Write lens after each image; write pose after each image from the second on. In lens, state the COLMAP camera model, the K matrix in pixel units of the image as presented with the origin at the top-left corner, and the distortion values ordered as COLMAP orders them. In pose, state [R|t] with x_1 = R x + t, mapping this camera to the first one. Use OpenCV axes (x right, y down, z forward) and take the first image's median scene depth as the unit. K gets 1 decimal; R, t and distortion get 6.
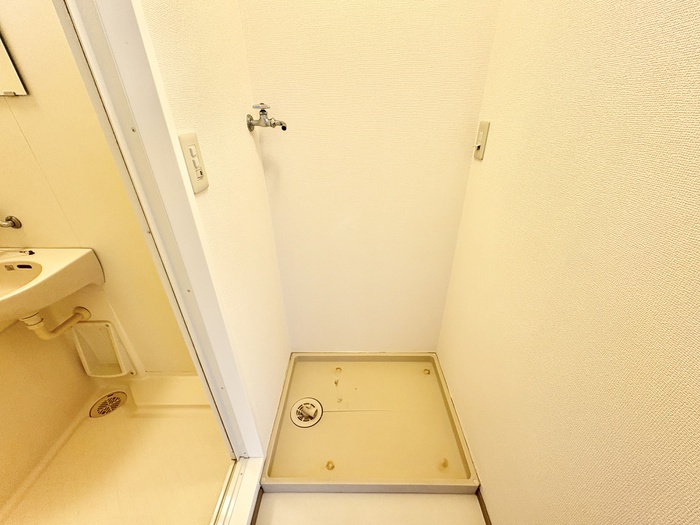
lens RADIAL K [[279.5, 0, 348.7], [0, 279.5, 266.5], [0, 0, 1]] dist [0.000379, 0.000349]
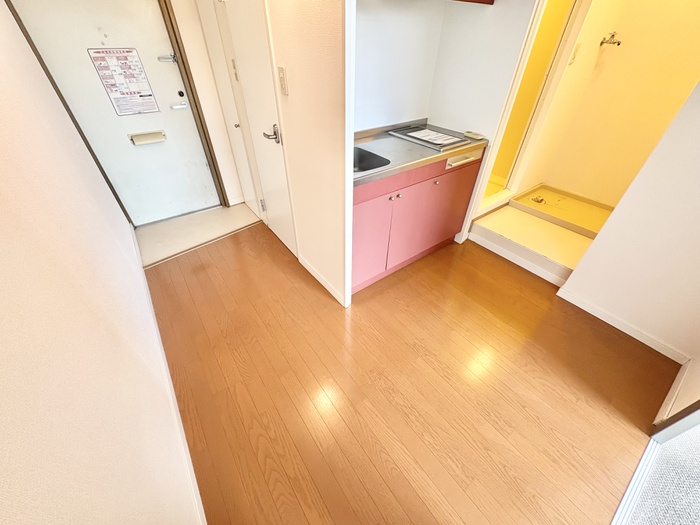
lens RADIAL K [[279.5, 0, 350.0], [0, 279.5, 262.0], [0, 0, 1]] dist [0.000379, 0.000349]
pose [[0.604578, 0.510674, -0.611308, 0.392188], [-0.398221, 0.858434, 0.323282, 0.610692], [0.689859, 0.047986, 0.722352, -1.090435]]
